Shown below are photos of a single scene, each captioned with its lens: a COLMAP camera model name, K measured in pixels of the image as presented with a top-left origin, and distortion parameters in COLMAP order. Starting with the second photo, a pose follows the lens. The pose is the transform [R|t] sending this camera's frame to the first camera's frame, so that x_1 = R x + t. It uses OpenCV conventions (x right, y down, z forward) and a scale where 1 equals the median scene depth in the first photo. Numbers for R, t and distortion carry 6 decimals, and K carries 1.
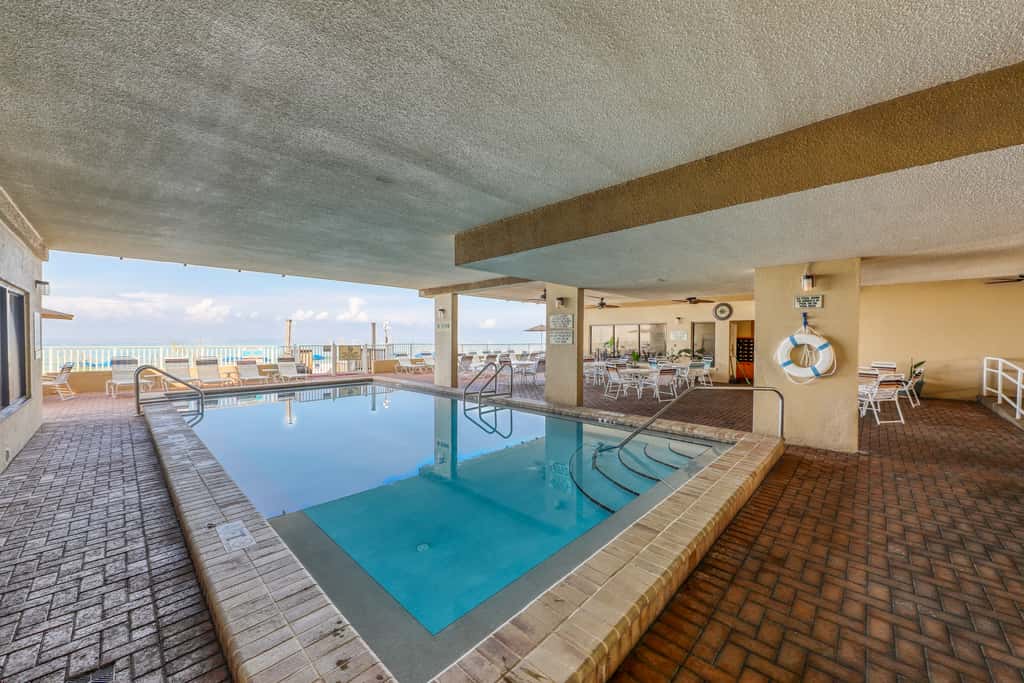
lens RADIAL K [[377.8, 0, 512.5], [0, 377.8, 348.8], [0, 0, 1]] dist [0.004746, -0.000167]
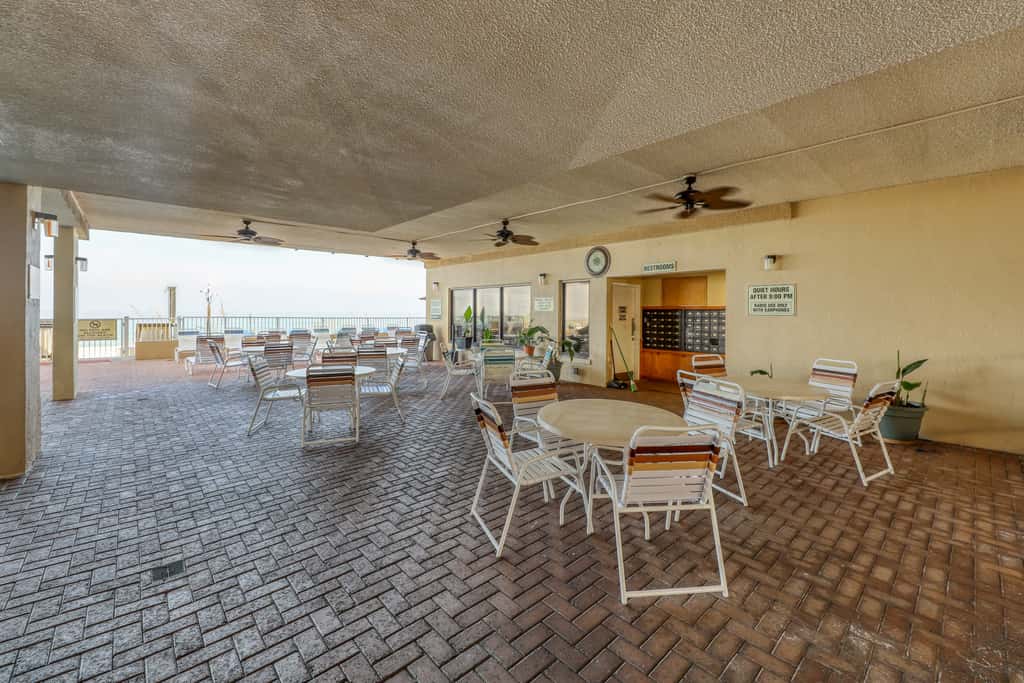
lens RADIAL K [[400.9, 0, 532.4], [0, 400.9, 308.7], [0, 0, 1]] dist [0.000225, 0.000052]
pose [[0.998165, 0.001289, -0.060533, 0.483552], [-0.003516, 0.999320, -0.036711, -0.003673], [0.060445, 0.036857, 0.997491, 0.379357]]
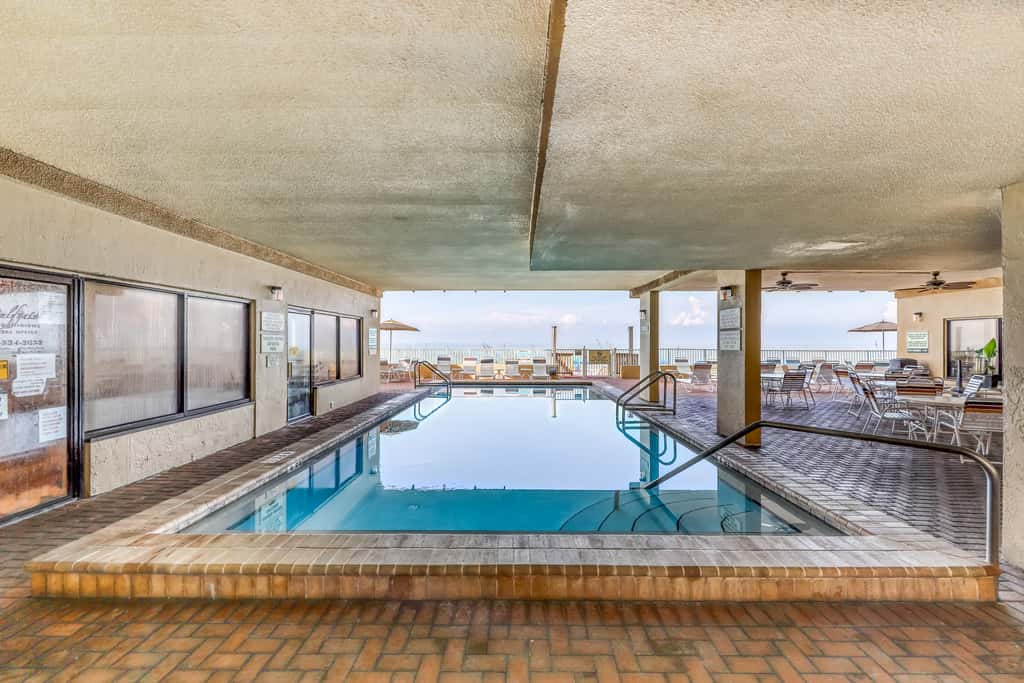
lens RADIAL K [[400.9, 0, 513.0], [0, 400.9, 340.5], [0, 0, 1]] dist [0.000225, 0.000052]
pose [[0.682059, -0.006959, -0.731264, 0.252119], [-0.017725, 0.999504, -0.026044, -0.001557], [0.731082, 0.030725, 0.681597, 0.102919]]
